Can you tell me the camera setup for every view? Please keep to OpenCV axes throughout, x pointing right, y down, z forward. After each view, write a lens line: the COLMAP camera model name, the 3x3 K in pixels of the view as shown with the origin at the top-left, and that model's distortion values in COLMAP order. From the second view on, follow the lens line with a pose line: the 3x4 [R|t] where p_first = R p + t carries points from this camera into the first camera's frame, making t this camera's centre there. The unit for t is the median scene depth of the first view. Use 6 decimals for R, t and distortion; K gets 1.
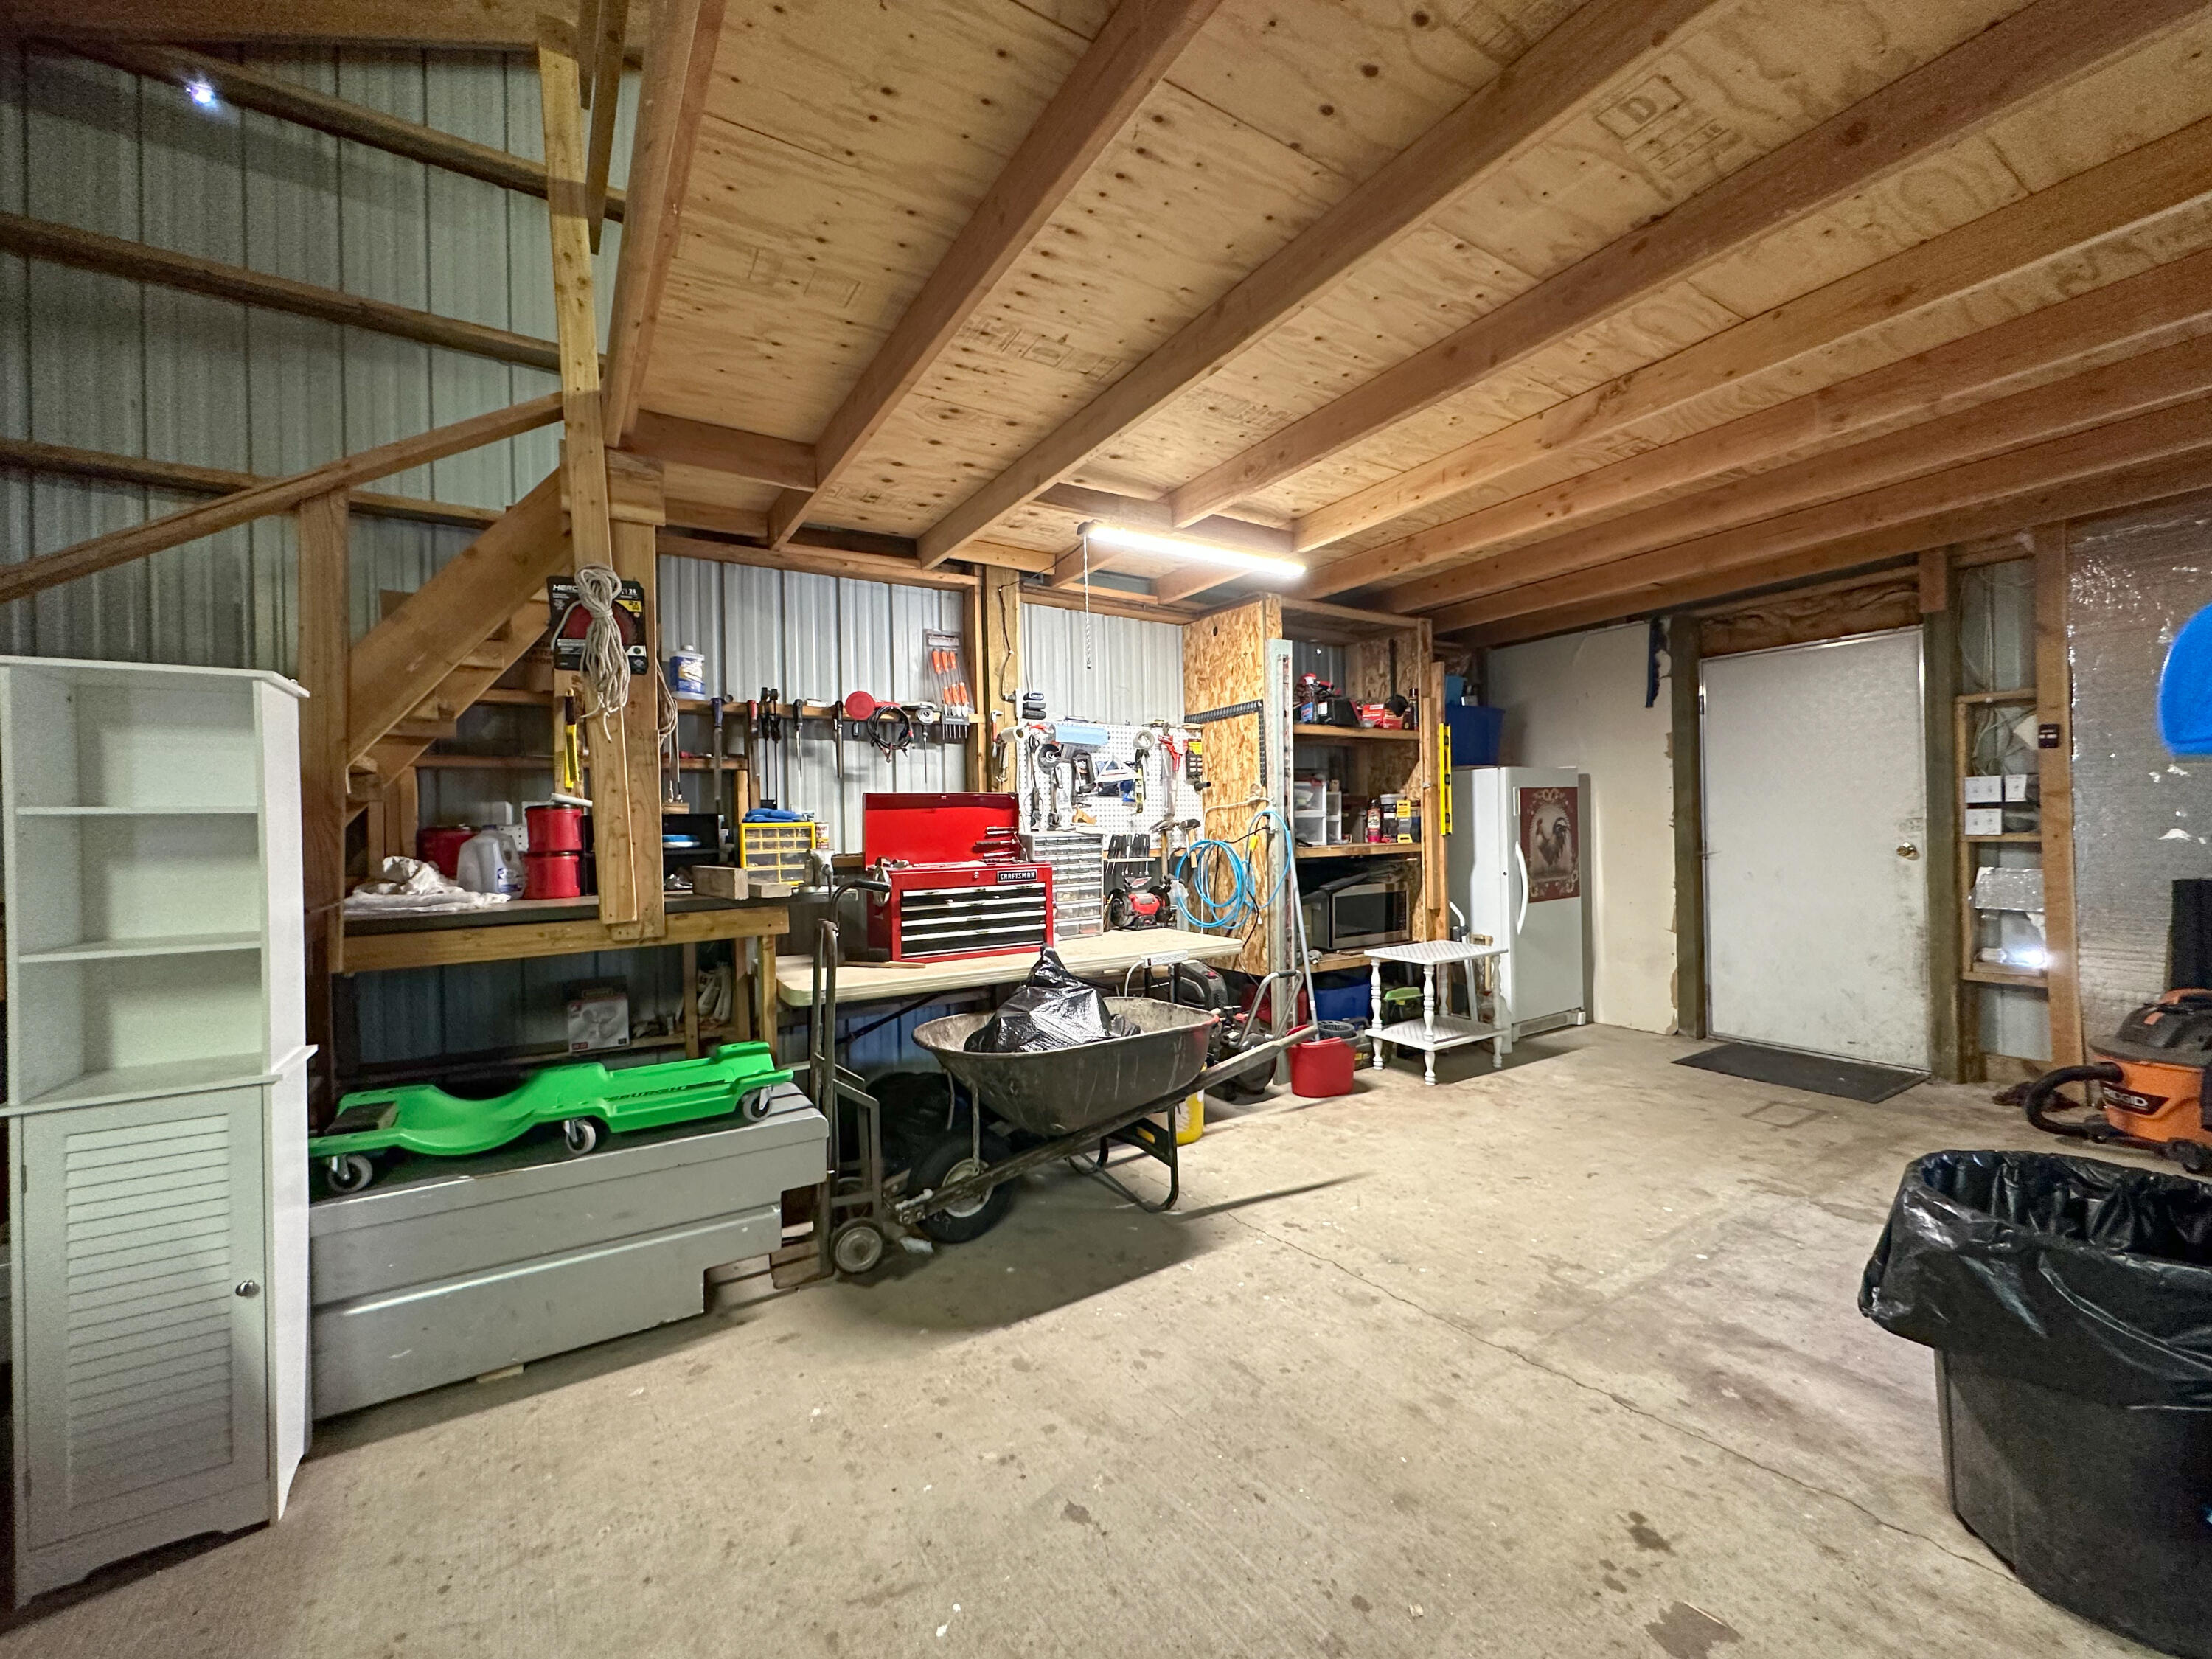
lens RADIAL K [[884.2, 0, 1111.8], [0, 884.2, 833.1], [0, 0, 1]] dist [0.001883, 0.000118]
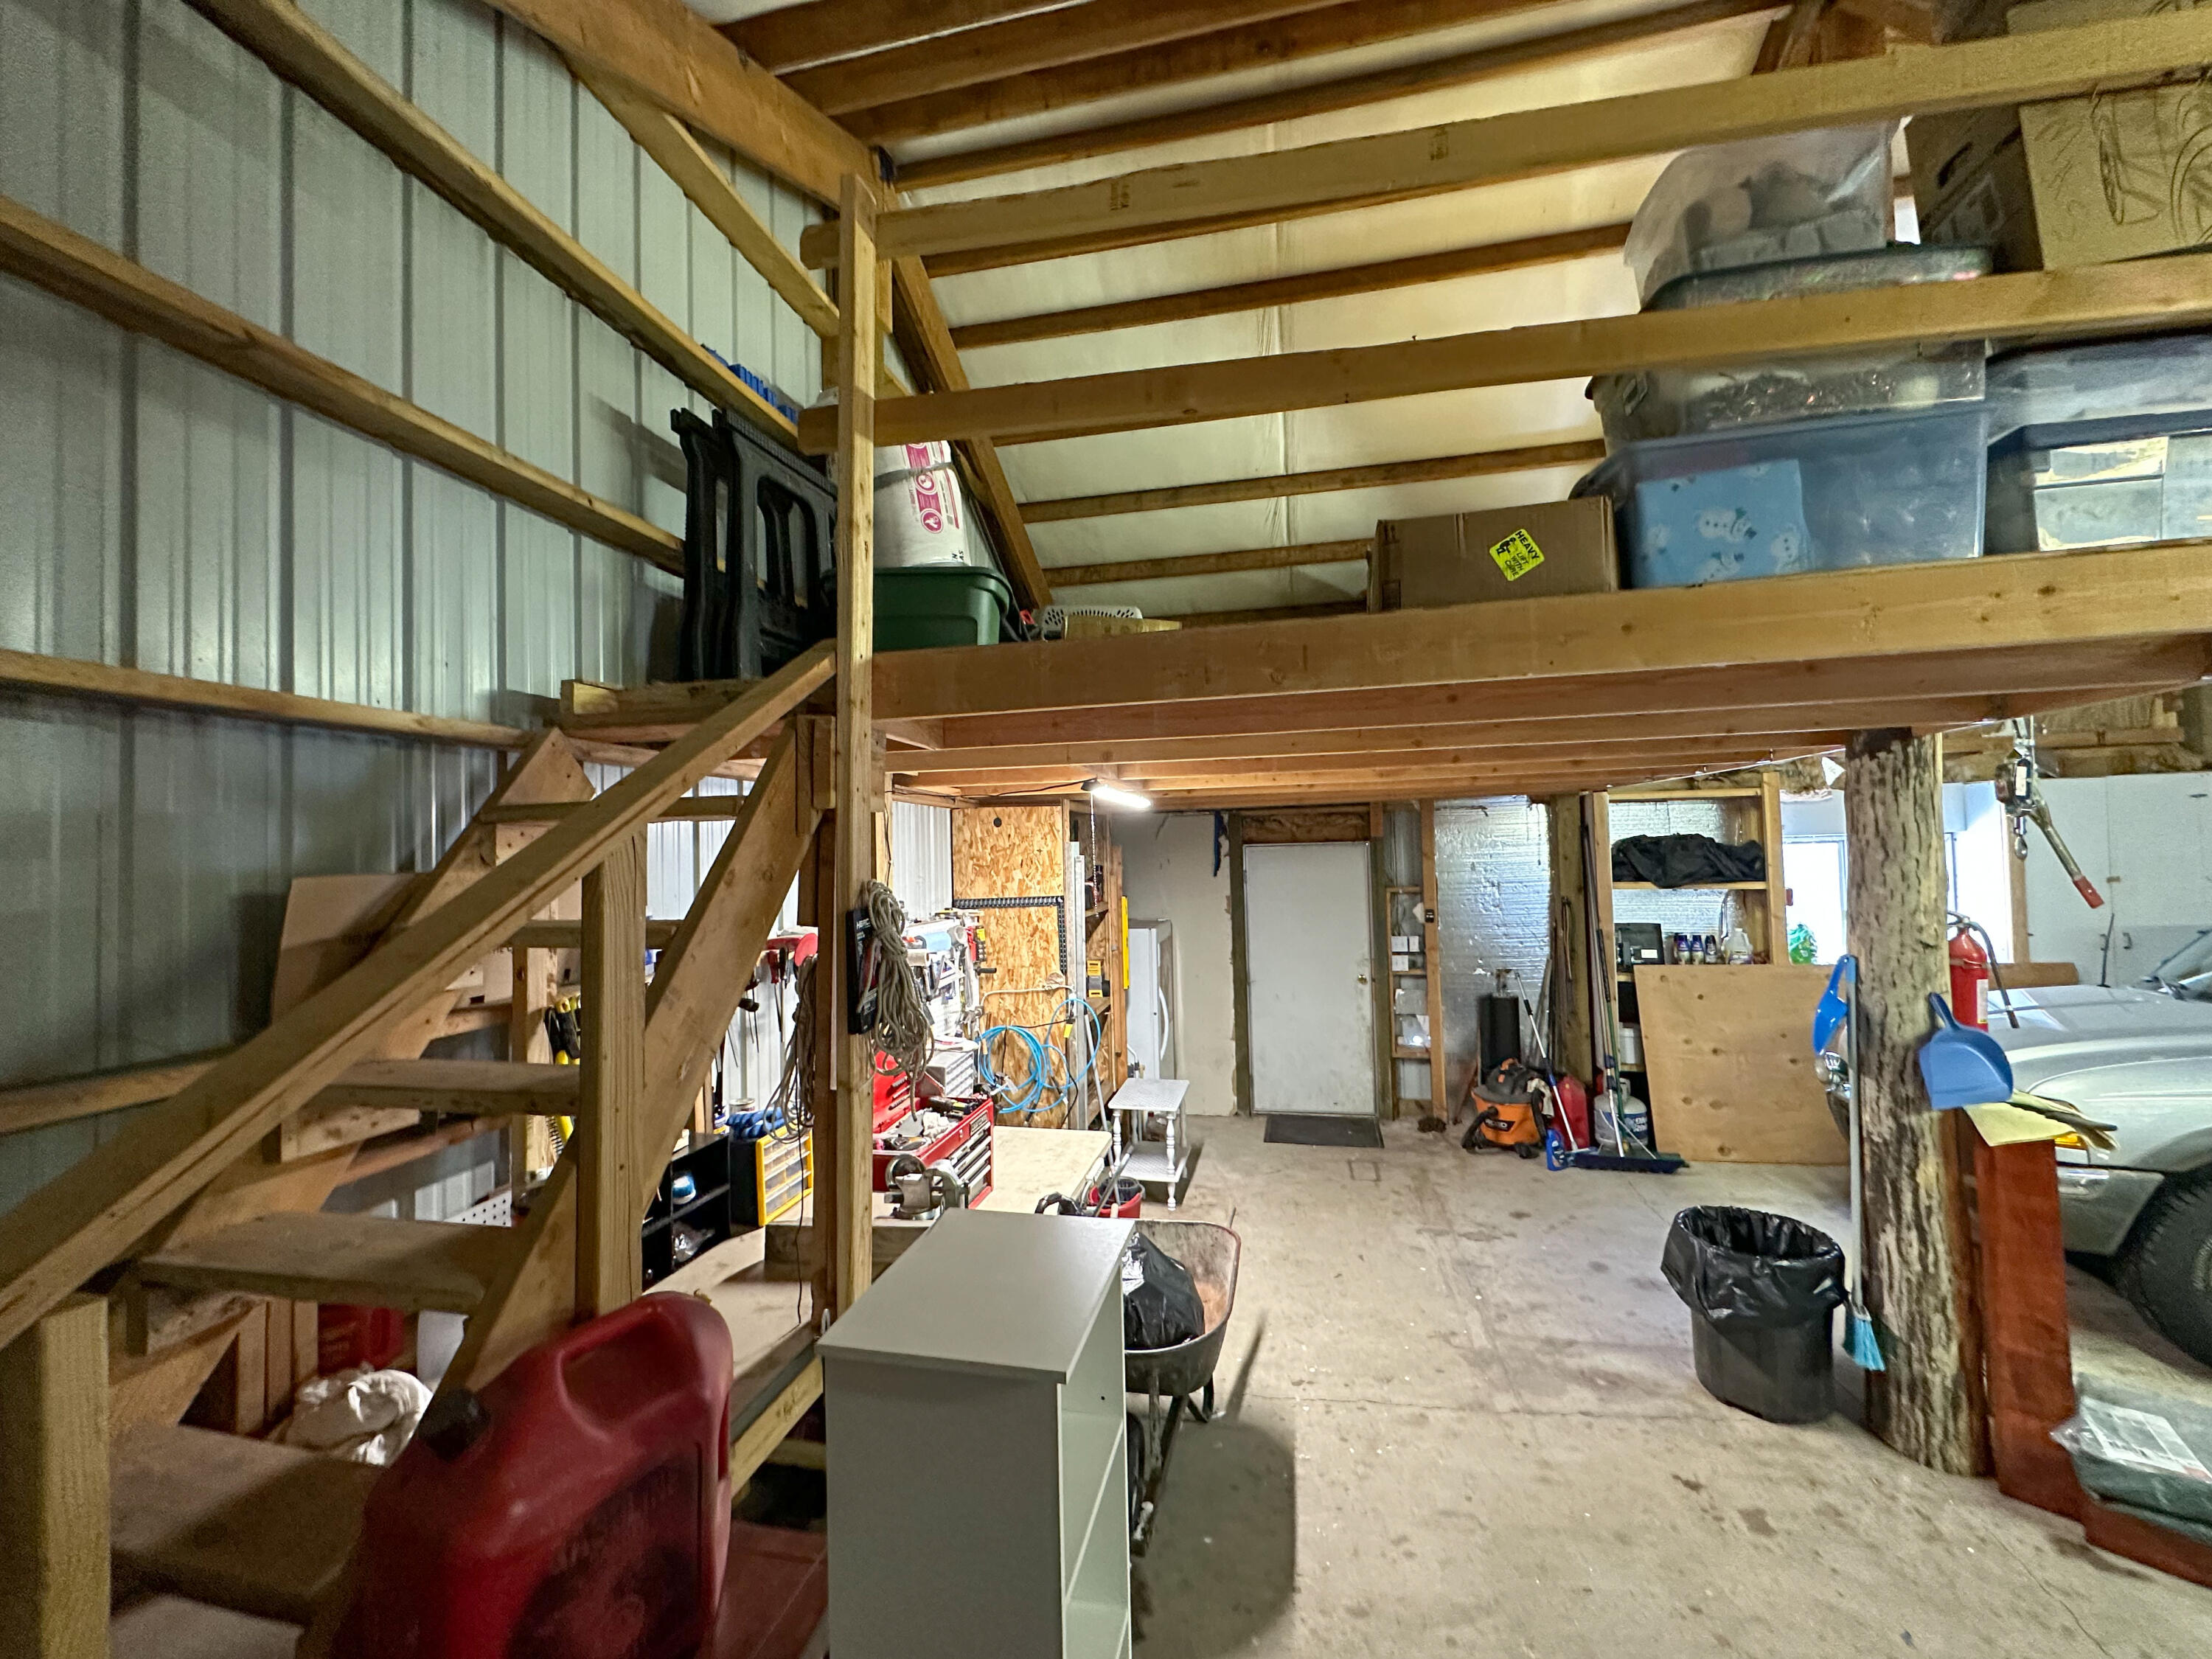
lens RADIAL K [[884.2, 0, 1111.6], [0, 884.2, 834.1], [0, 0, 1]] dist [0.001883, 0.000118]
pose [[0.700317, 0.020351, 0.713542, -0.637499], [0.012600, 0.999085, -0.040861, -0.202738], [-0.713721, 0.037607, 0.699420, 0.205841]]
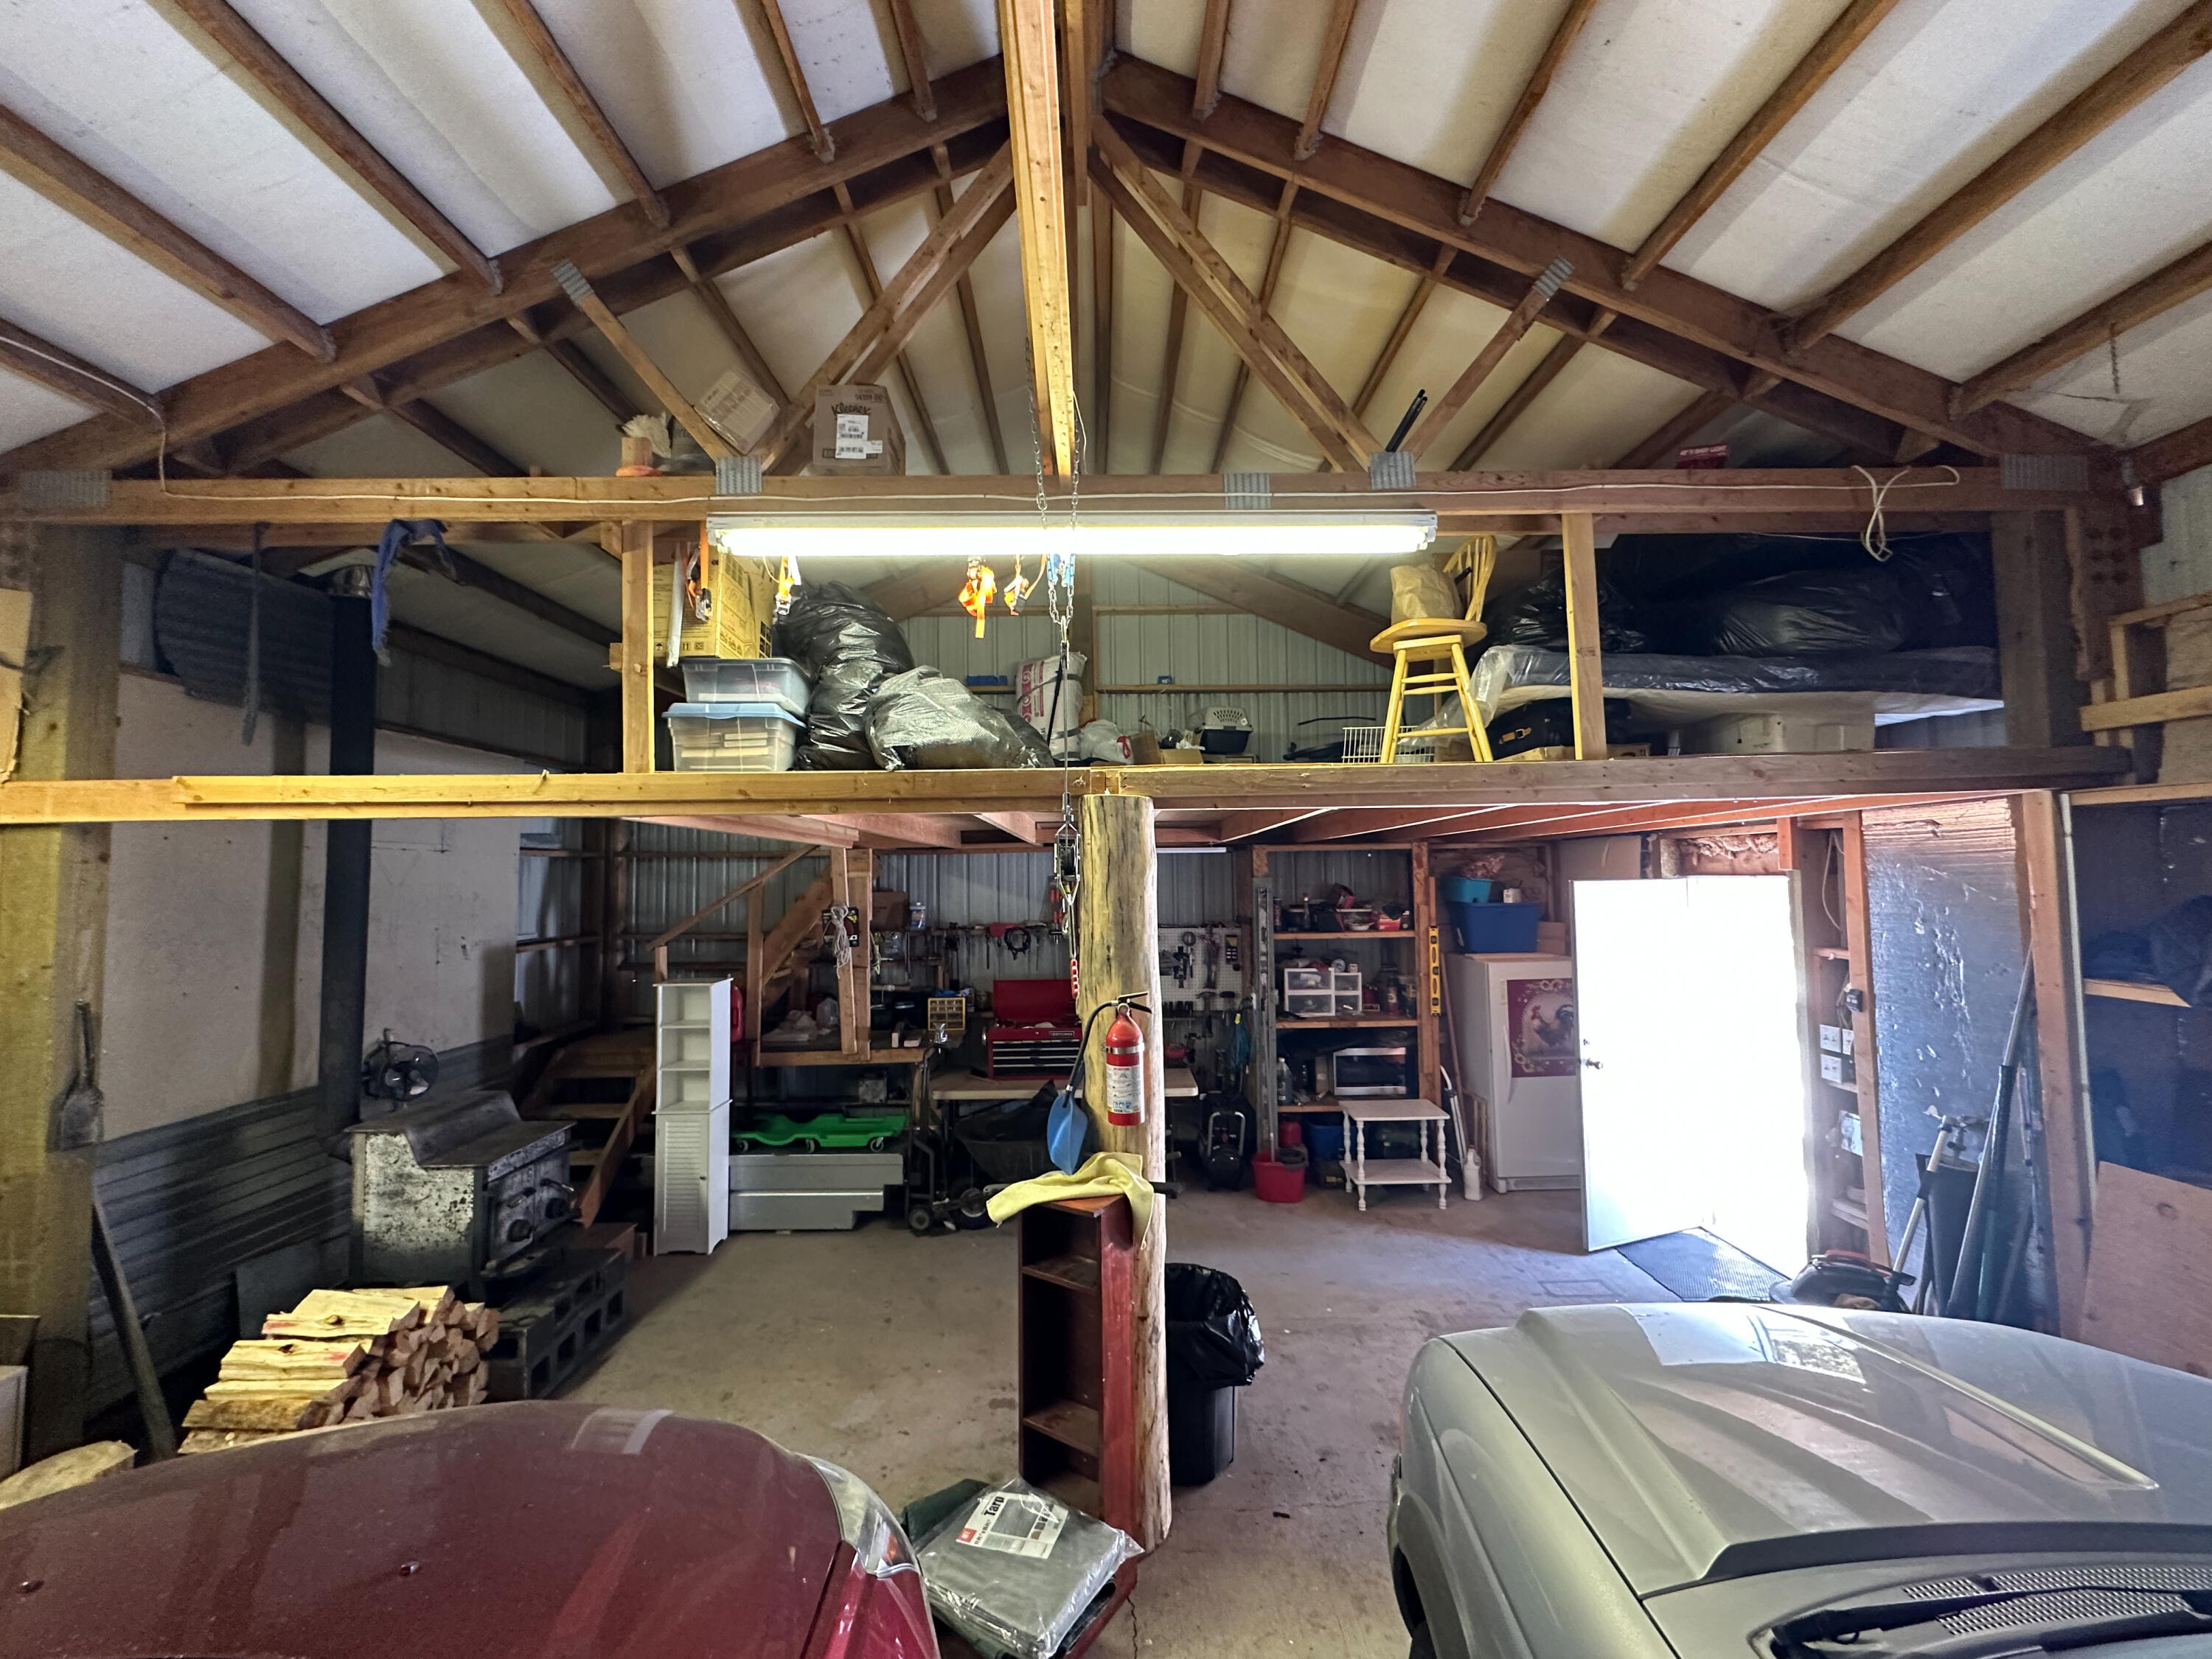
lens RADIAL K [[884.2, 0, 1103.7], [0, 884.2, 831.2], [0, 0, 1]] dist [0.001883, 0.000118]
pose [[0.850329, -0.014380, -0.526055, 0.823136], [-0.008962, 0.999086, -0.041798, -0.259283], [0.526175, 0.040257, 0.849423, -0.423905]]
